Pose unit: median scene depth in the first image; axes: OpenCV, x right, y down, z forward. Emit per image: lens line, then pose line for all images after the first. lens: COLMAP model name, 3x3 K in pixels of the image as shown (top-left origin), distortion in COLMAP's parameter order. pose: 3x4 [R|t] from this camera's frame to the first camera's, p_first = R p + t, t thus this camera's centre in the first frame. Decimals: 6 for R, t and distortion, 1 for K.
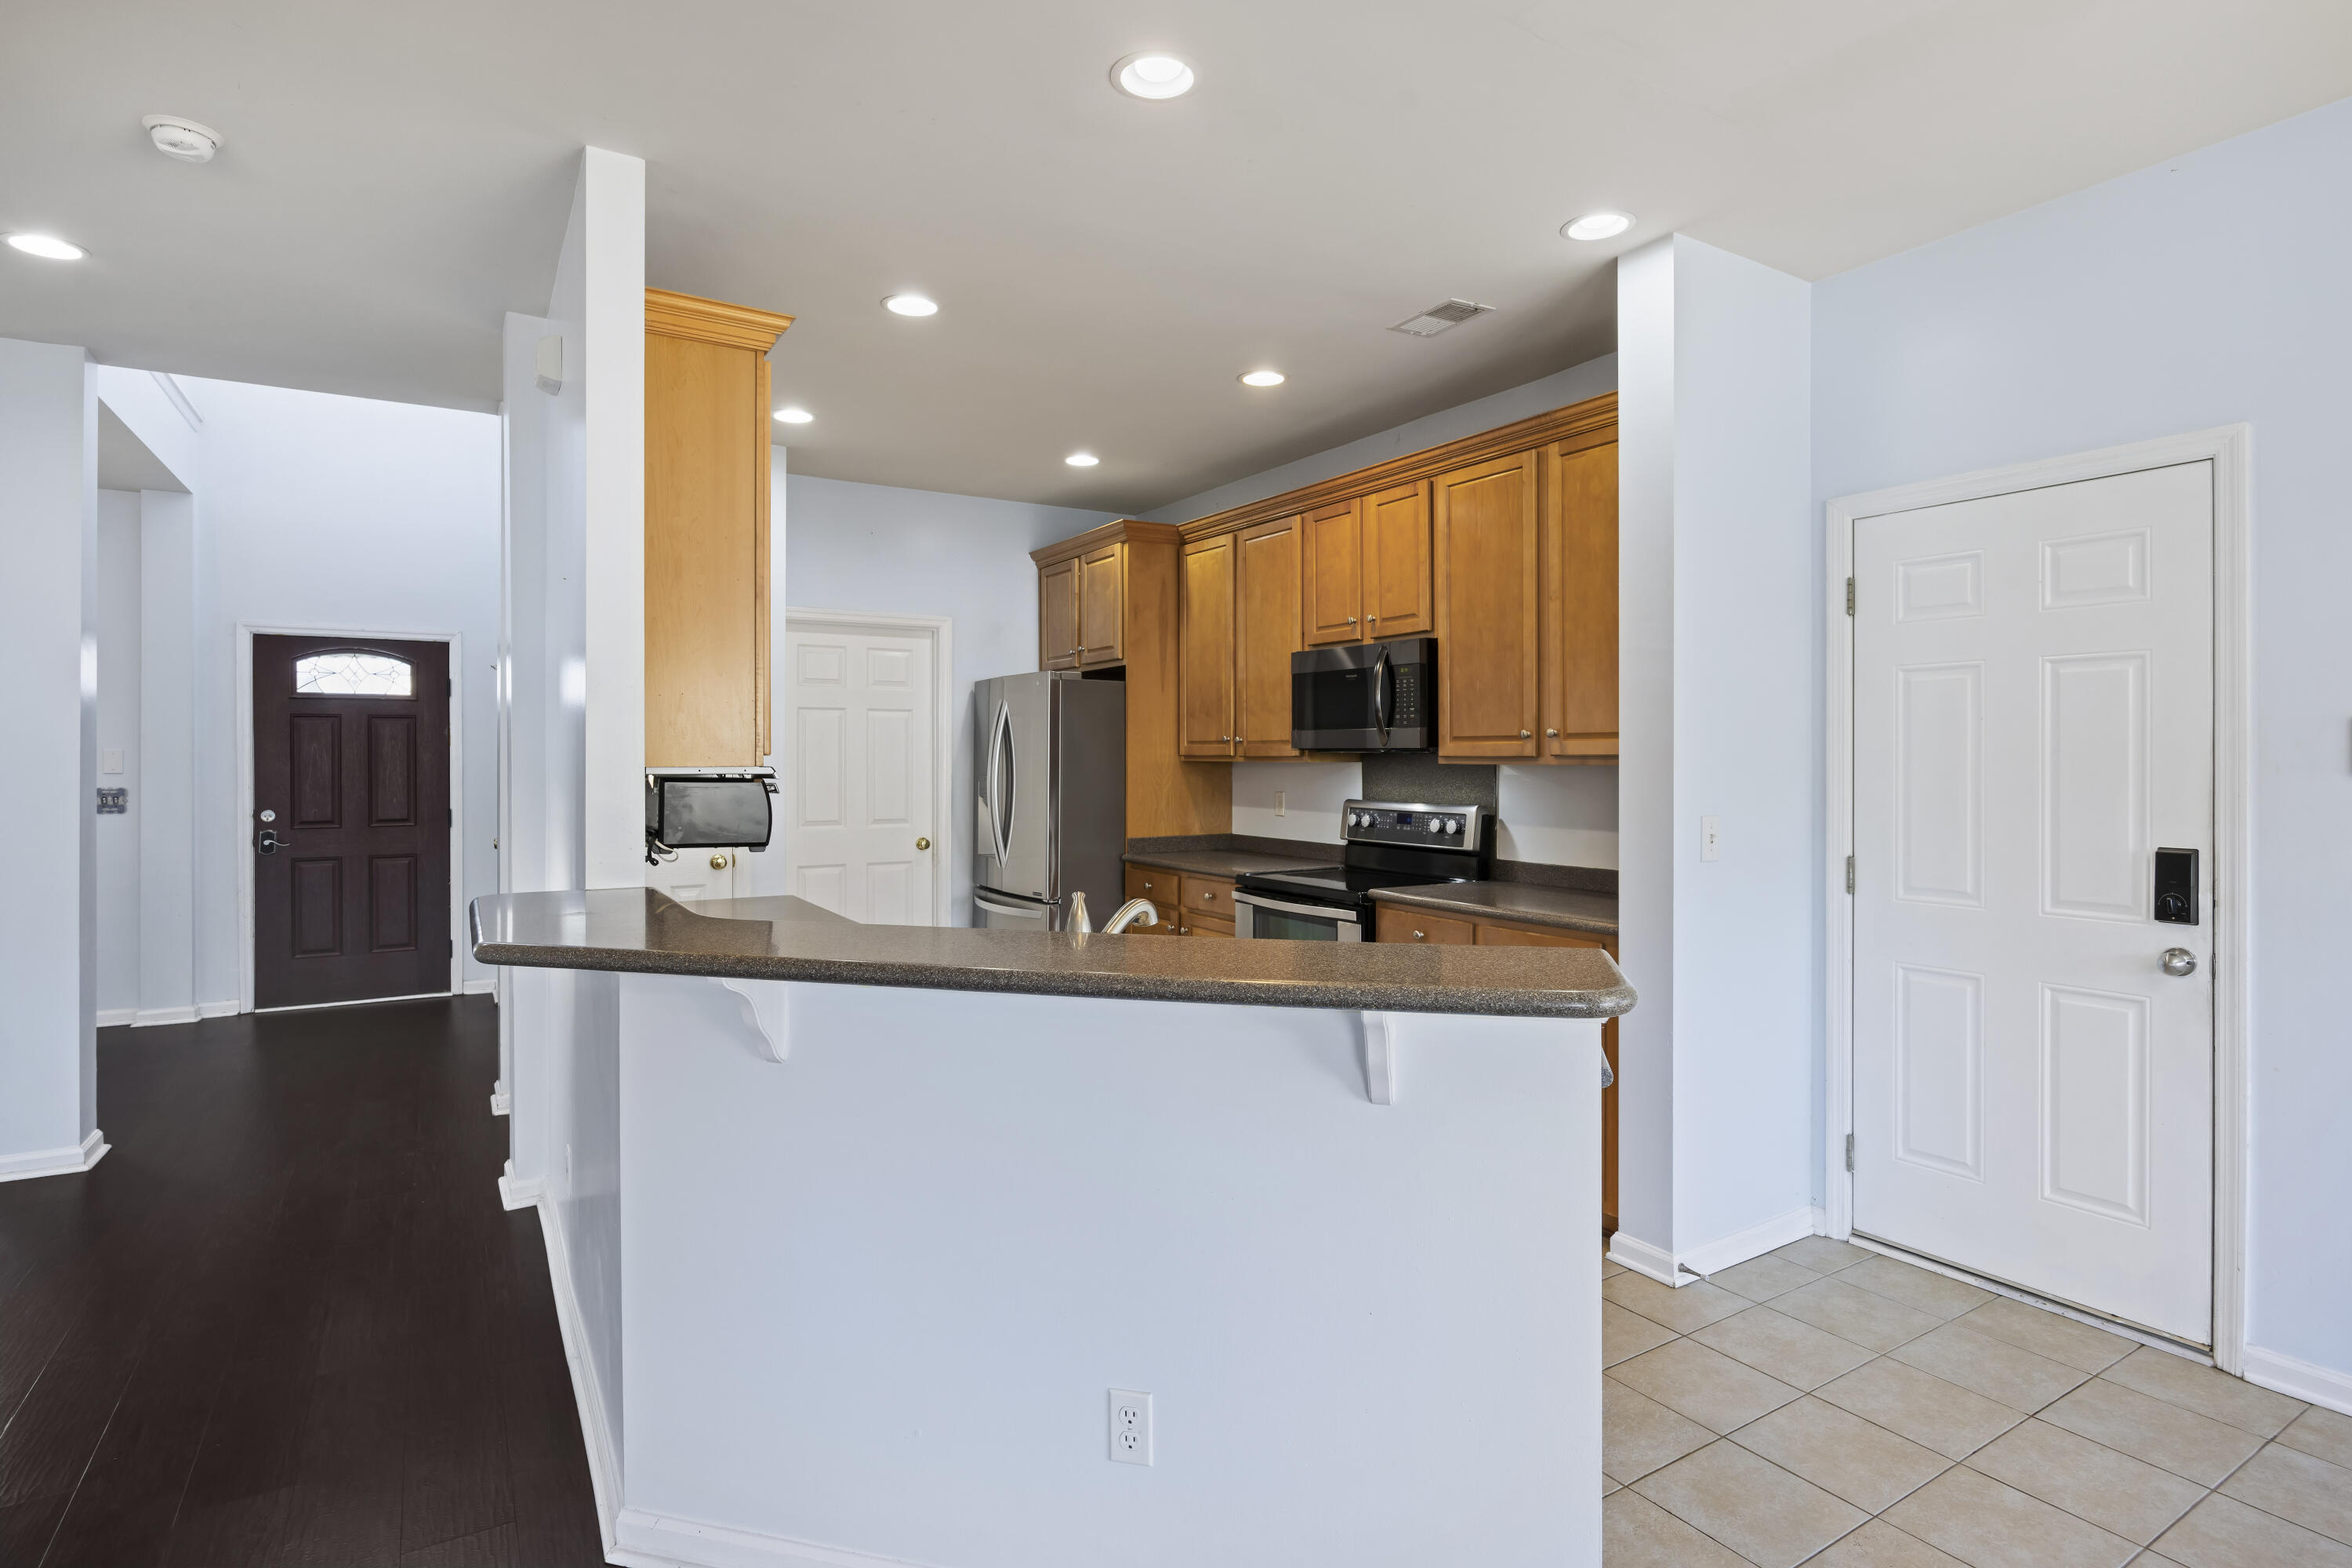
lens RADIAL K [[1213.5, 0, 1186.5], [0, 1213.5, 758.7], [0, 0, 1]] dist [-0.006341, 0.001269]
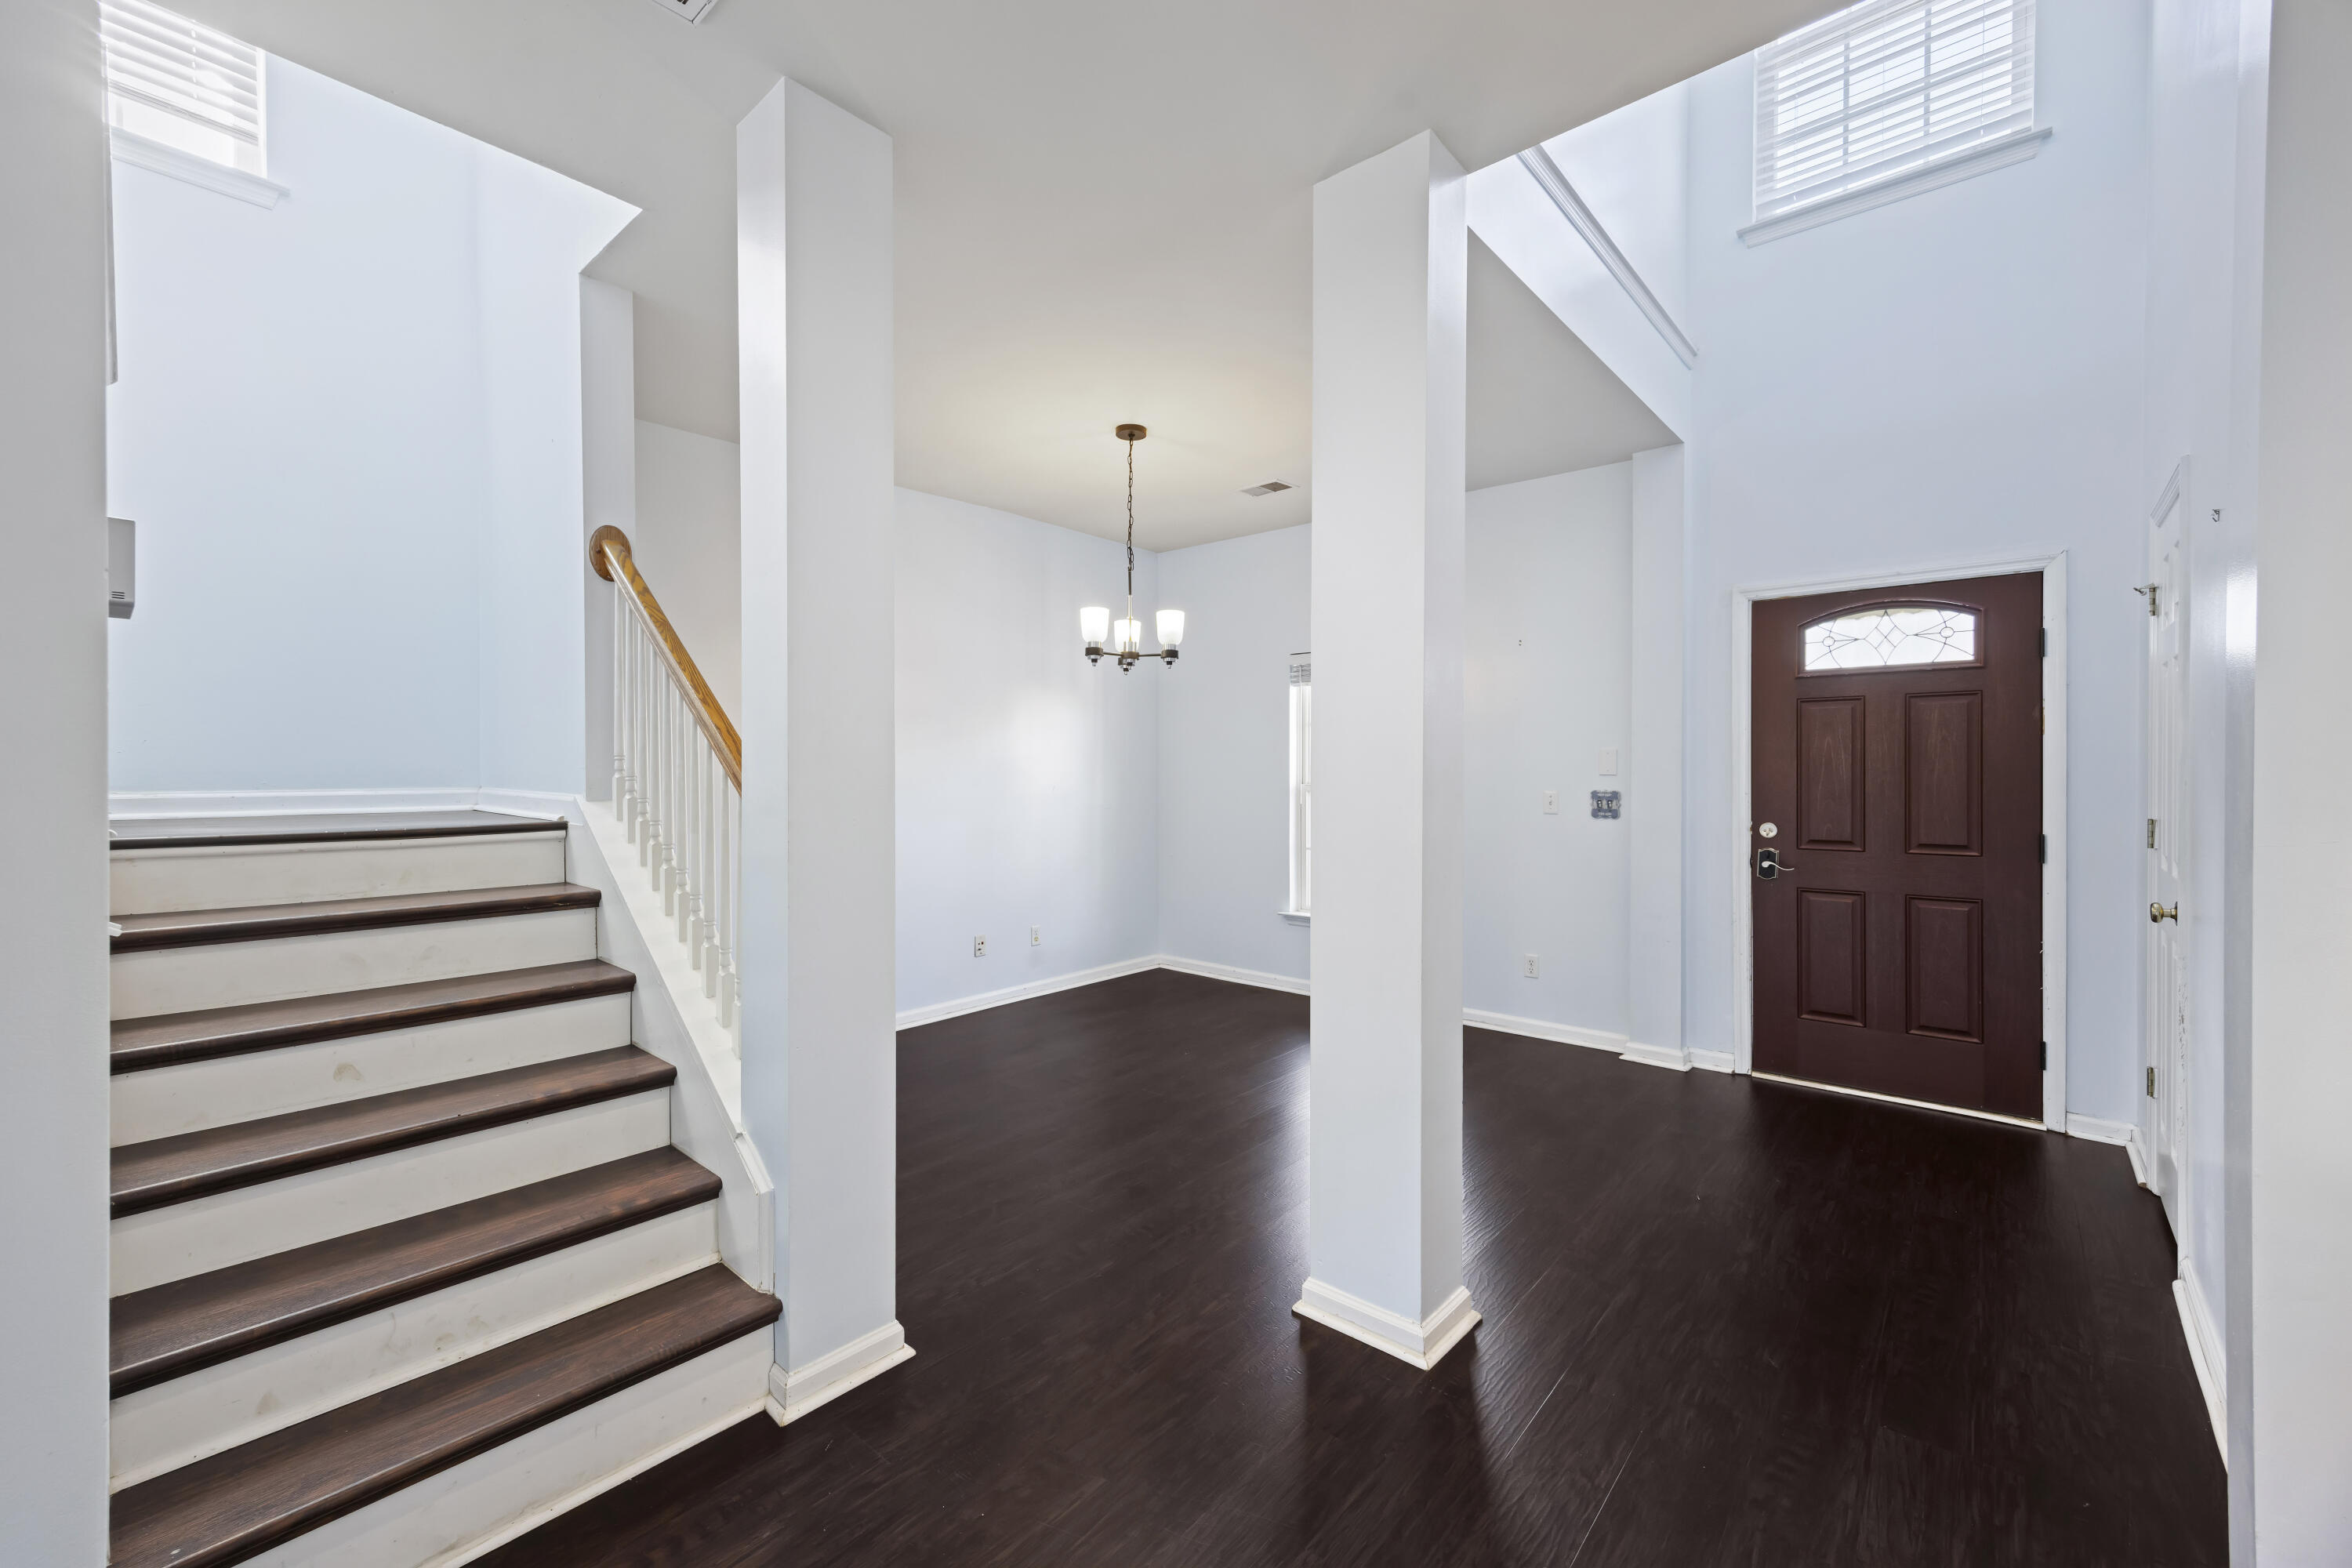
lens RADIAL K [[925.4, 0, 1161.8], [0, 925.4, 775.8], [0, 0, 1]] dist [0.005865, -0.001639]
pose [[0.279882, 0.006943, -0.960009, -0.292995], [0.002496, 0.999965, 0.007960, 0.006180], [0.960031, -0.004624, 0.279855, 0.455582]]
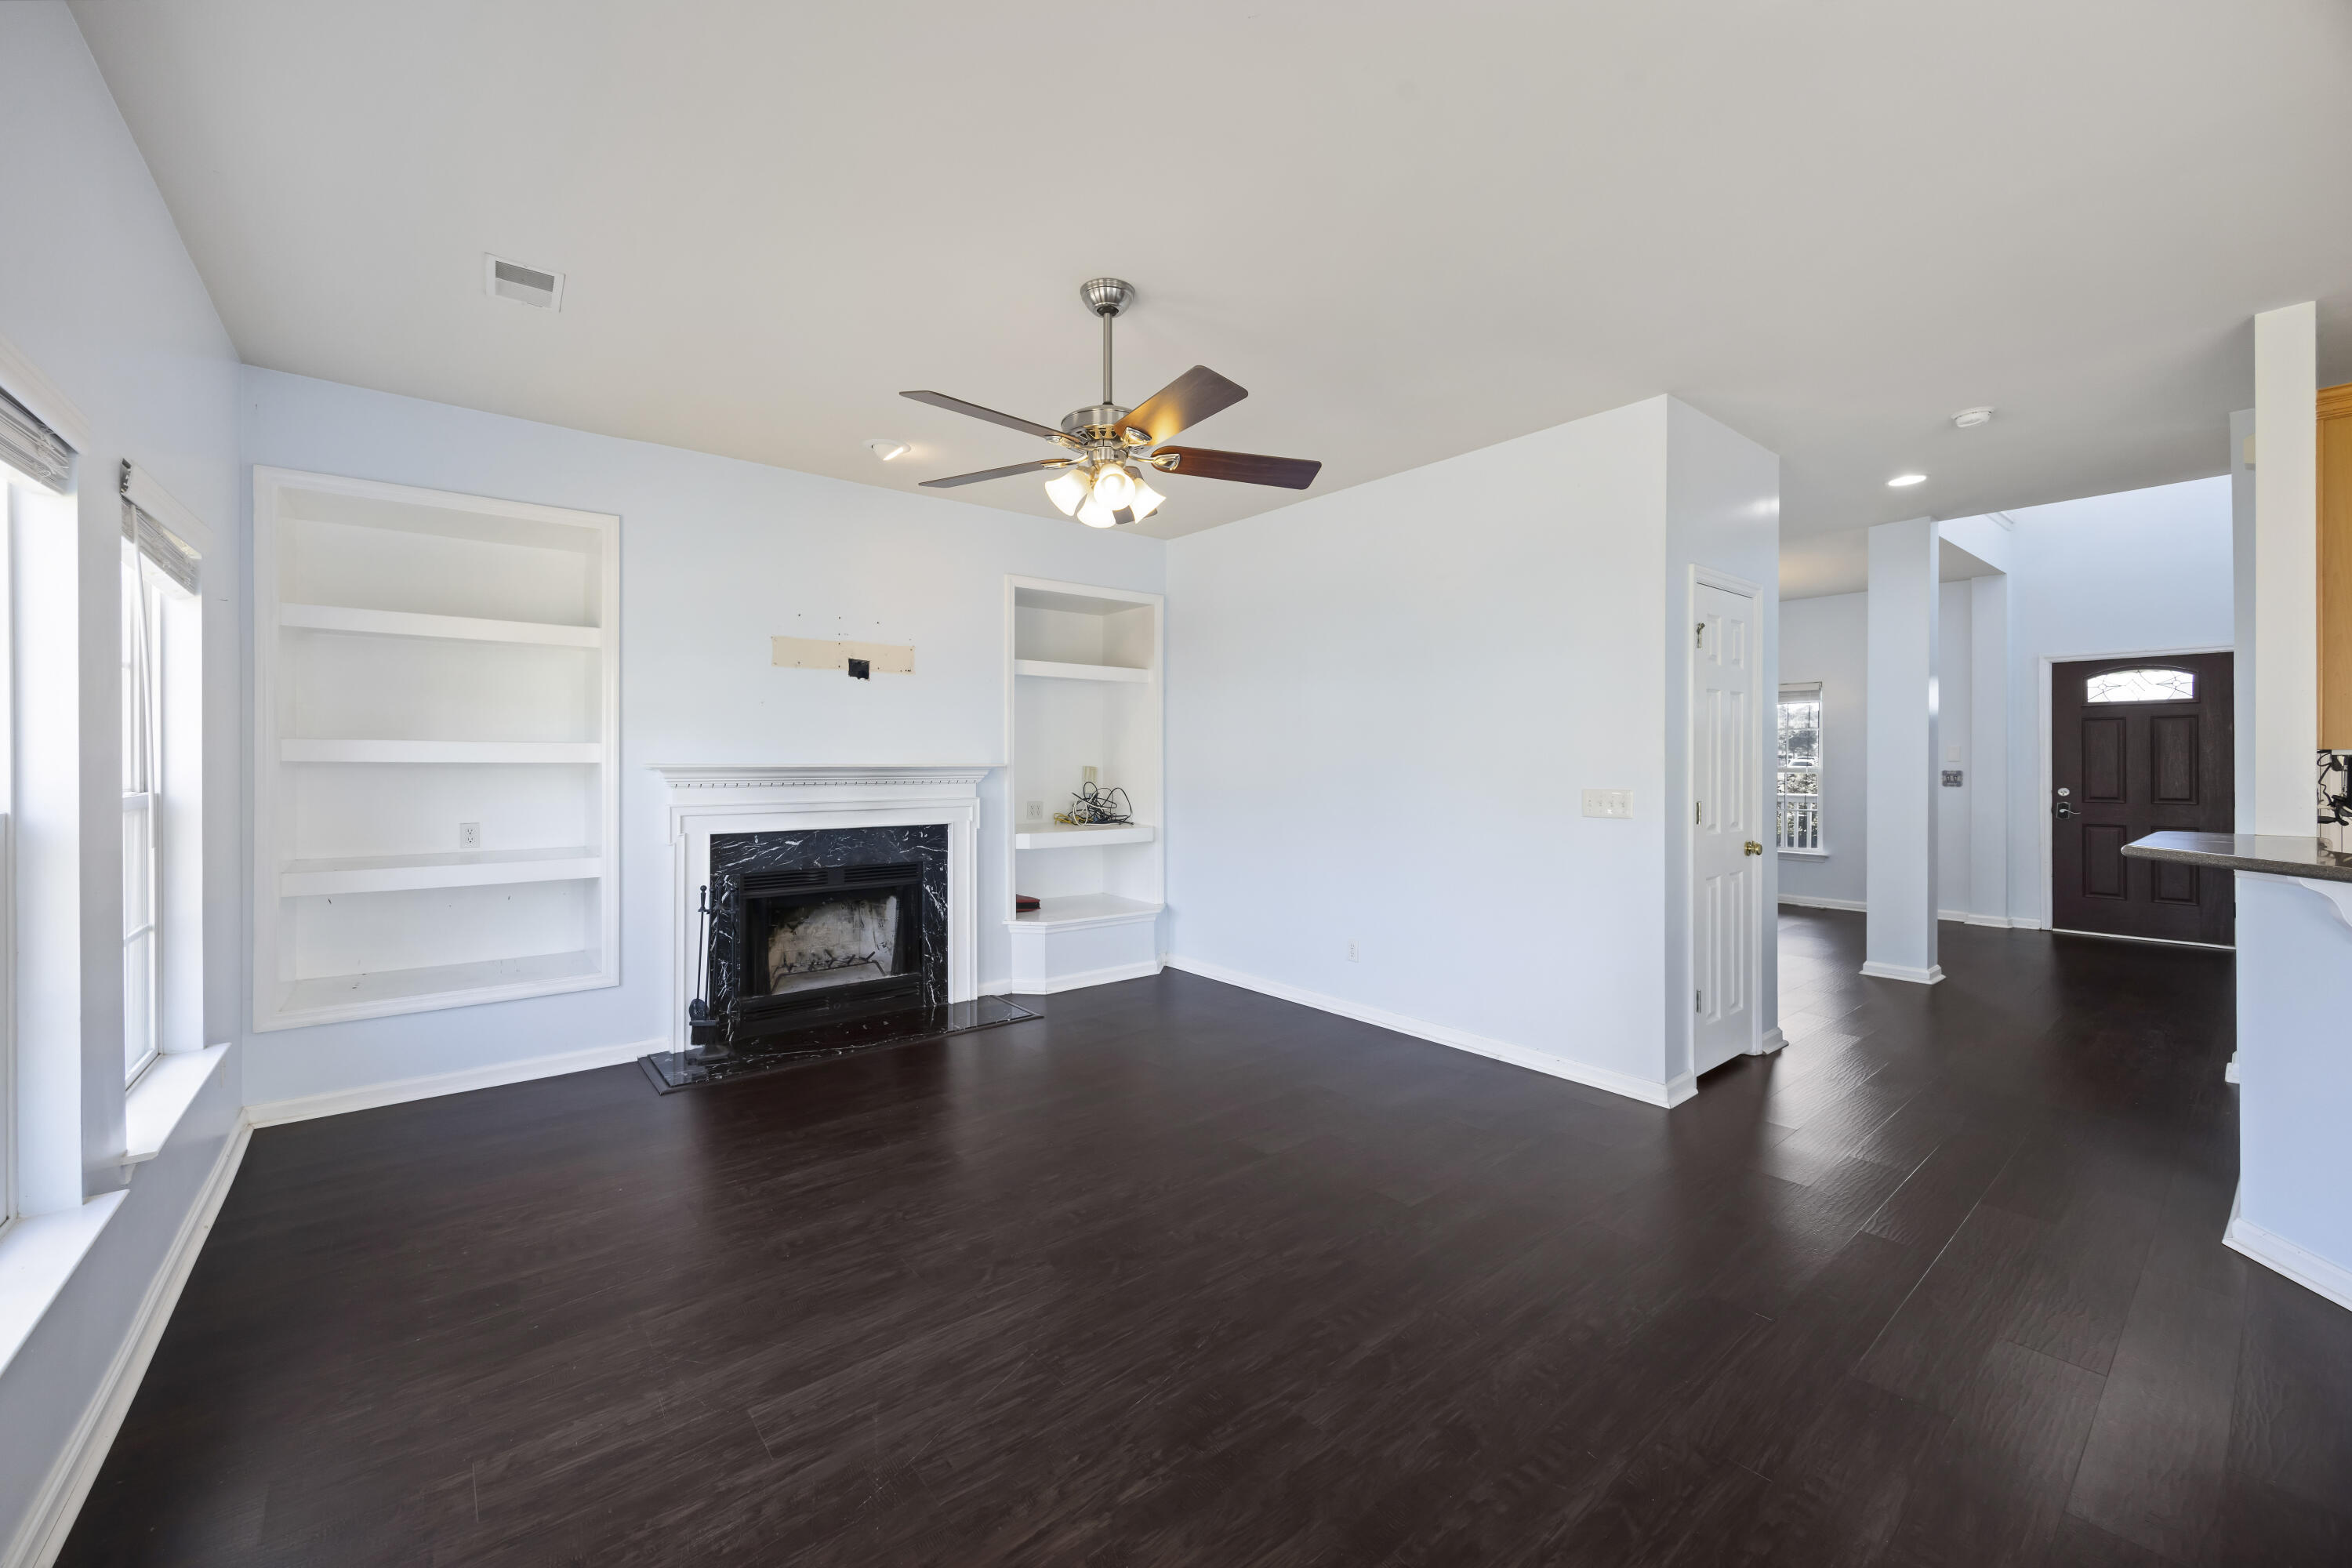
lens RADIAL K [[925.4, 0, 1159.0], [0, 925.4, 761.7], [0, 0, 1]] dist [0.005865, -0.001639]
pose [[0.125034, 0.003756, -0.992145, 0.177189], [0.001833, 0.999990, 0.004017, 0.006135], [0.992151, -0.002320, 0.125026, -0.173431]]
